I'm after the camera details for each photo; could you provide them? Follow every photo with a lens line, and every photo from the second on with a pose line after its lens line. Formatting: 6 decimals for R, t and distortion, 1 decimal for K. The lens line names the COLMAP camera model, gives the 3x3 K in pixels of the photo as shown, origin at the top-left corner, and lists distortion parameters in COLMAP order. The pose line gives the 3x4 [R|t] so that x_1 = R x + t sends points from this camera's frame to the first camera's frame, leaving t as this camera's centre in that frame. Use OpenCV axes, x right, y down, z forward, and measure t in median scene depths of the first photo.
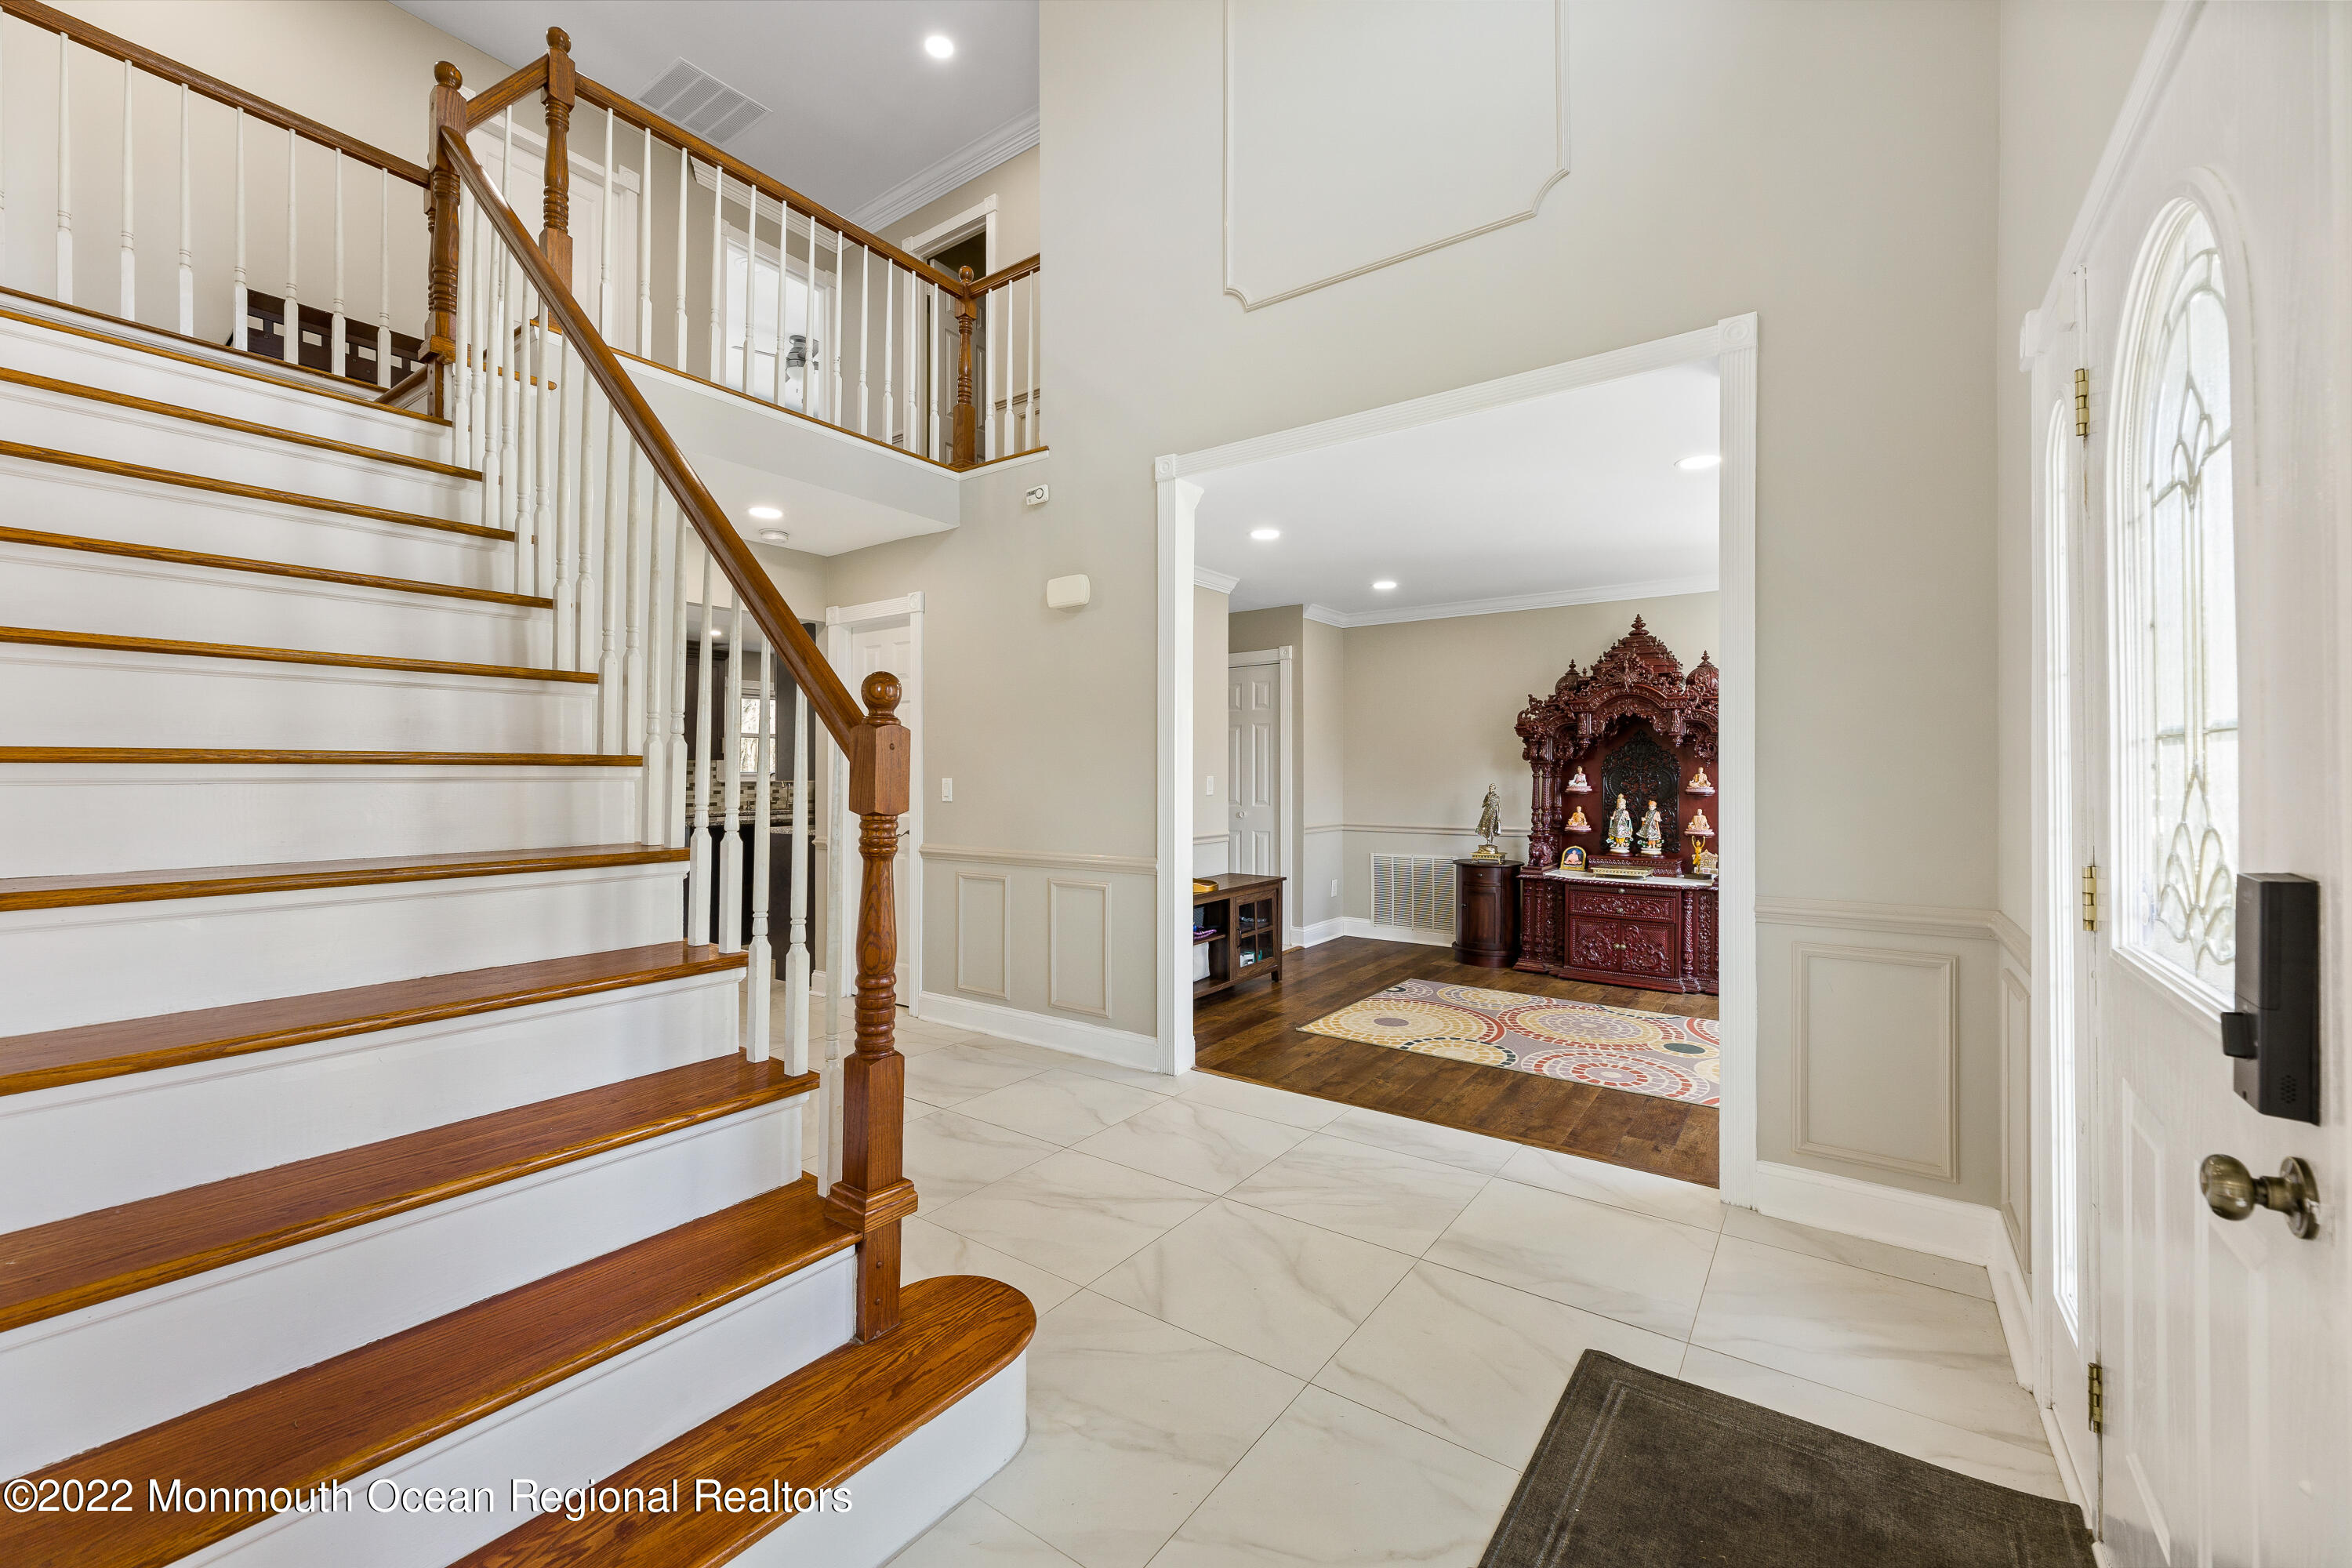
lens RADIAL K [[941.5, 0, 1178.3], [0, 941.5, 777.1], [0, 0, 1]] dist [0.001505, 0.000061]
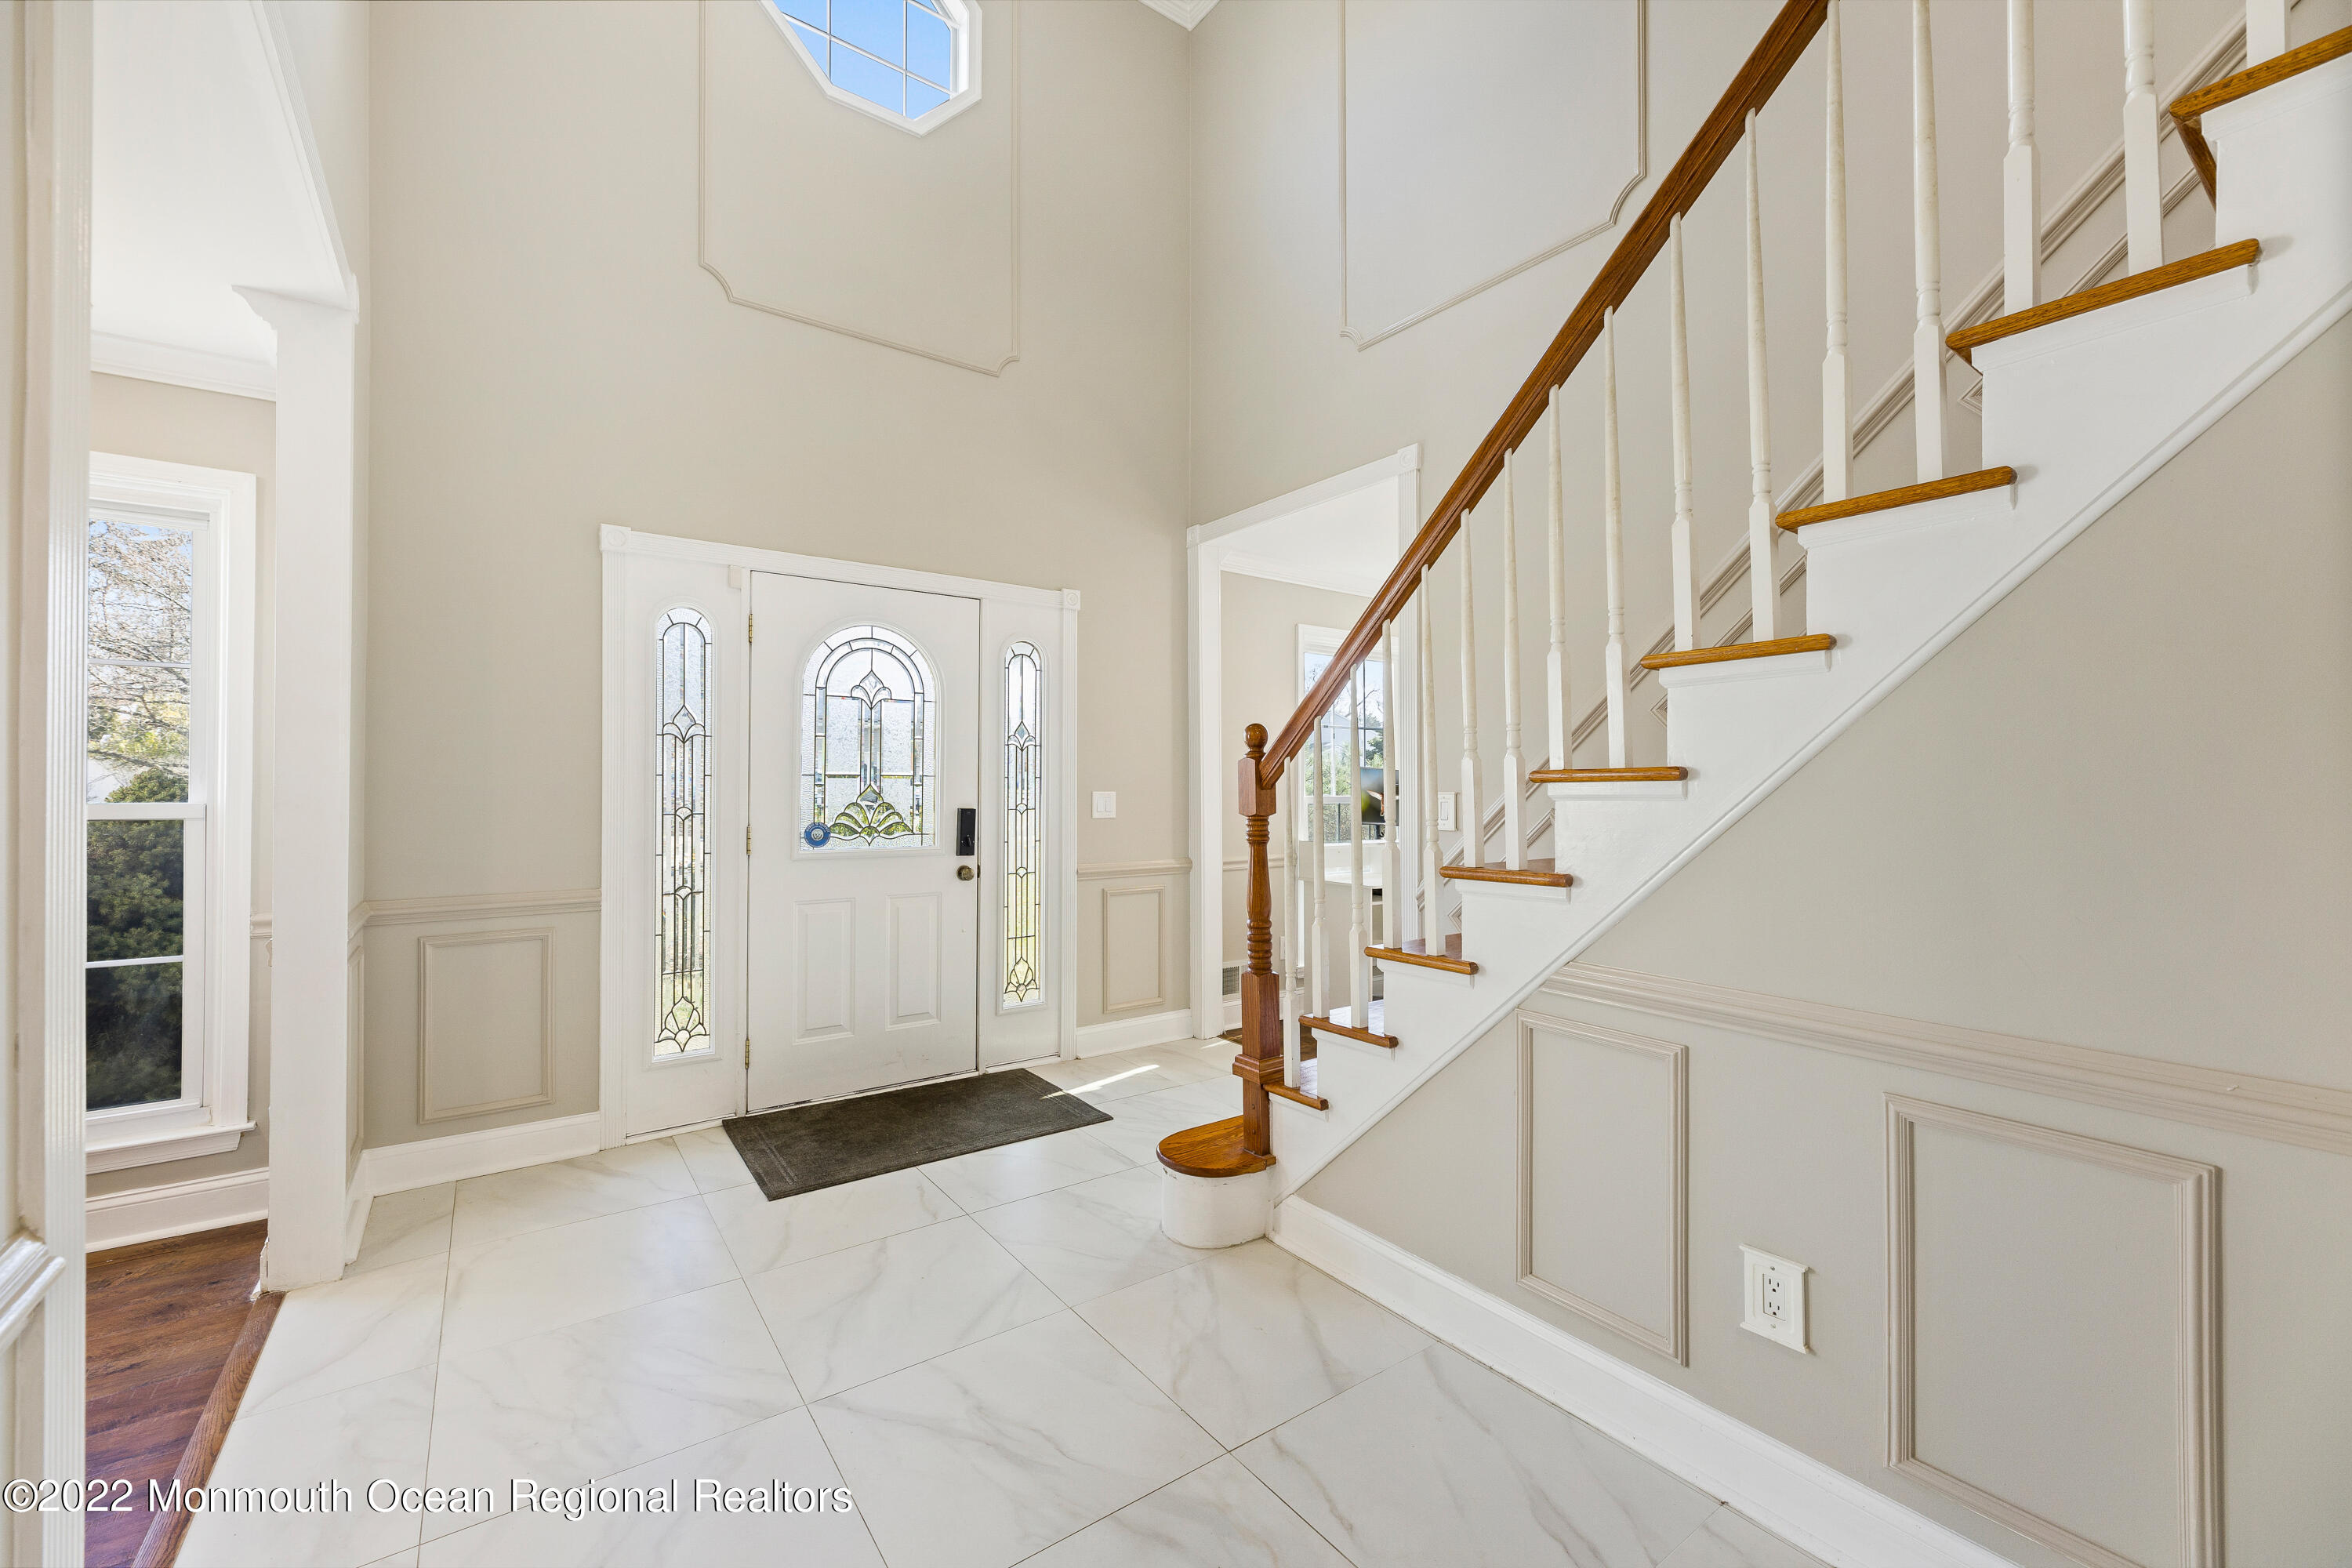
lens RADIAL K [[948.0, 0, 1182.0], [0, 948.0, 777.7], [0, 0, 1]] dist [0.001186, -0.000005]
pose [[-0.948437, -0.000396, 0.316966, -0.209674], [-0.002379, 0.999980, -0.005870, -0.003756], [-0.316957, -0.006321, -0.948419, 0.761566]]
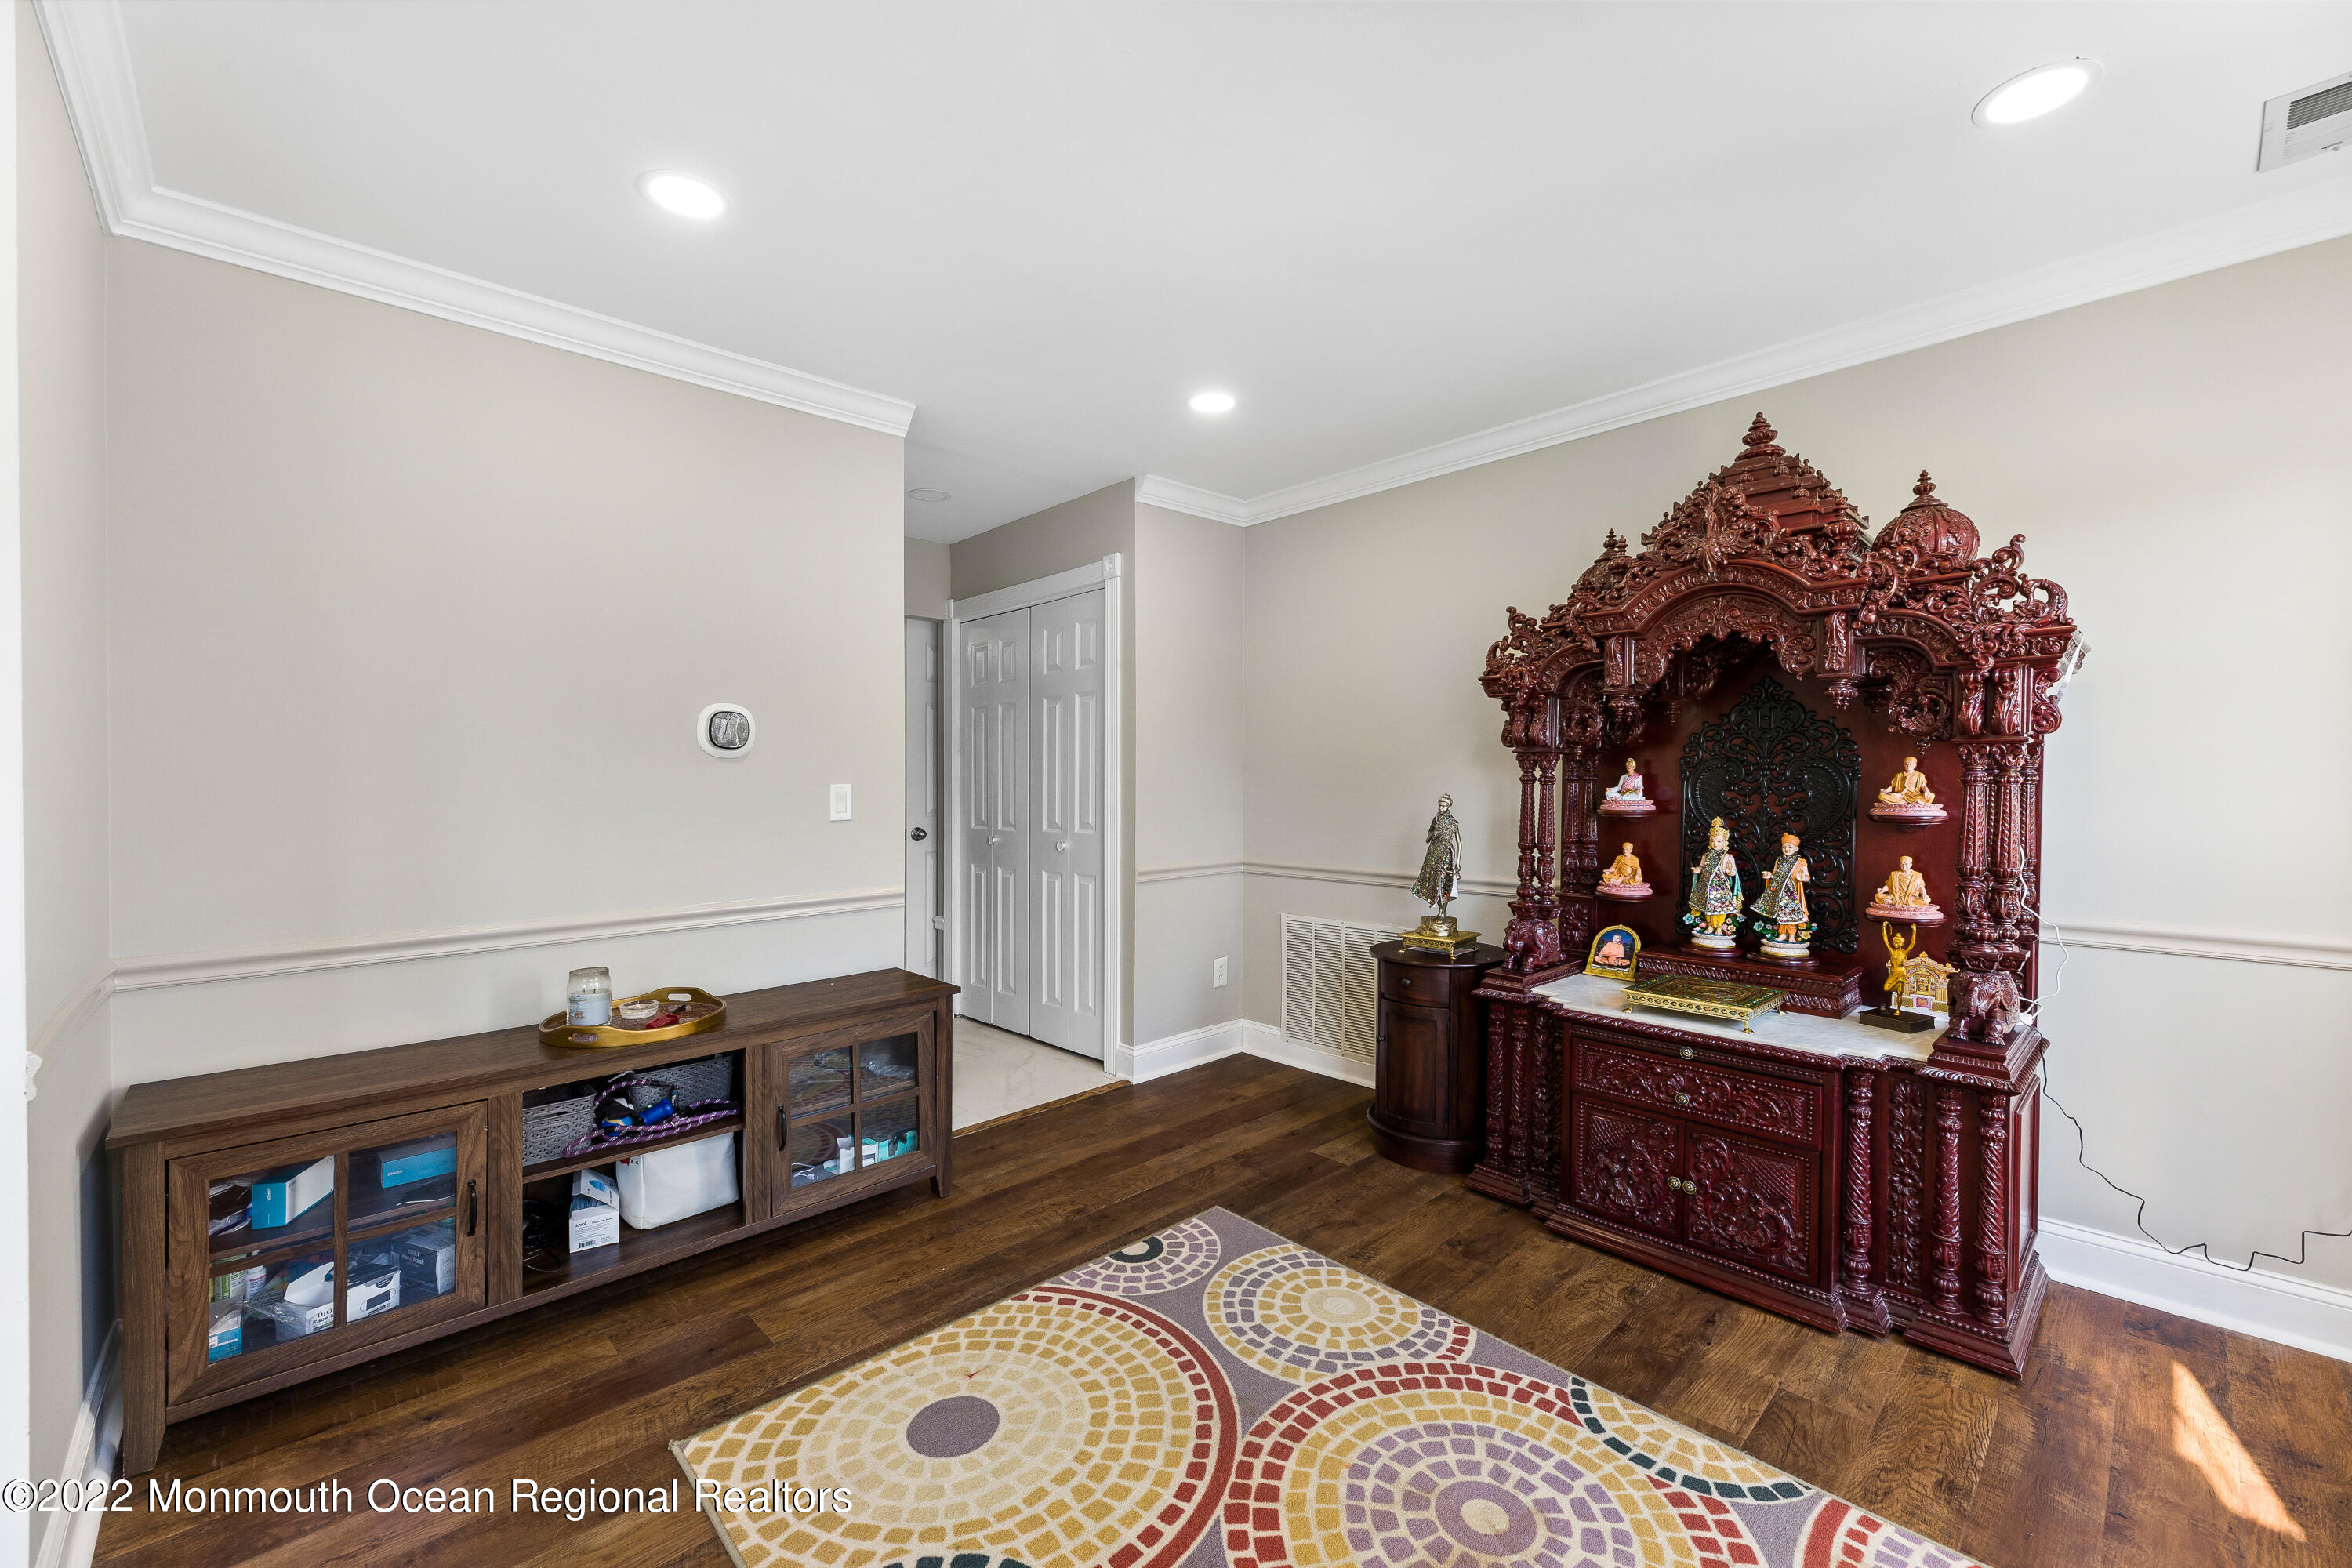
lens RADIAL K [[953.6, 0, 1172.6], [0, 953.6, 800.9], [0, 0, 1]] dist [0.000322, -0.000100]
pose [[0.979796, -0.000433, -0.200000, 0.323767], [0.004656, 0.999776, 0.020646, -0.001108], [0.199946, -0.021160, 0.979578, 0.528523]]
